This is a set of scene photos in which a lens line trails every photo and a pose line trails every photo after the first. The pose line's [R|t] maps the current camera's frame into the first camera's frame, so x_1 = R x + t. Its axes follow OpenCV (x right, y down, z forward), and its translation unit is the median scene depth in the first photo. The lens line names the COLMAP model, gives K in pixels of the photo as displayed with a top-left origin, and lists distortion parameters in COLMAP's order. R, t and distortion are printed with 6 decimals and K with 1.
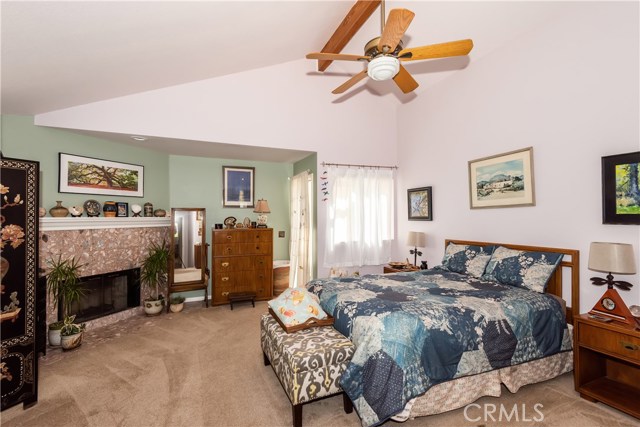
lens RADIAL K [[290.5, 0, 319.2], [0, 290.5, 214.6], [0, 0, 1]] dist [-0.004165, -0.001514]
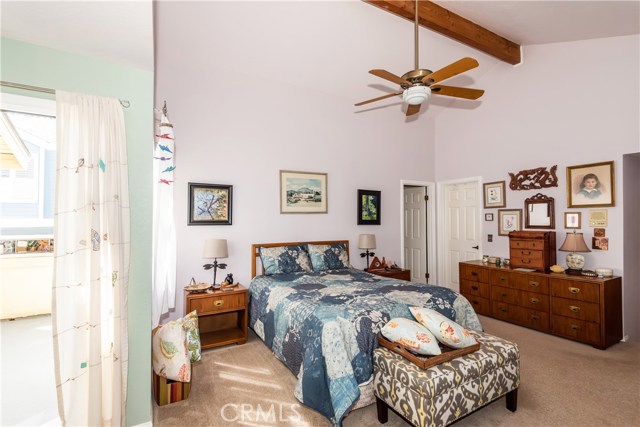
lens RADIAL K [[290.5, 0, 319.0], [0, 290.5, 216.1], [0, 0, 1]] dist [-0.004165, -0.001514]
pose [[-0.126850, 0.020092, 0.991718, -0.621709], [-0.009739, 0.999721, -0.021500, 0.012937], [-0.991874, -0.012386, -0.126619, 1.062217]]
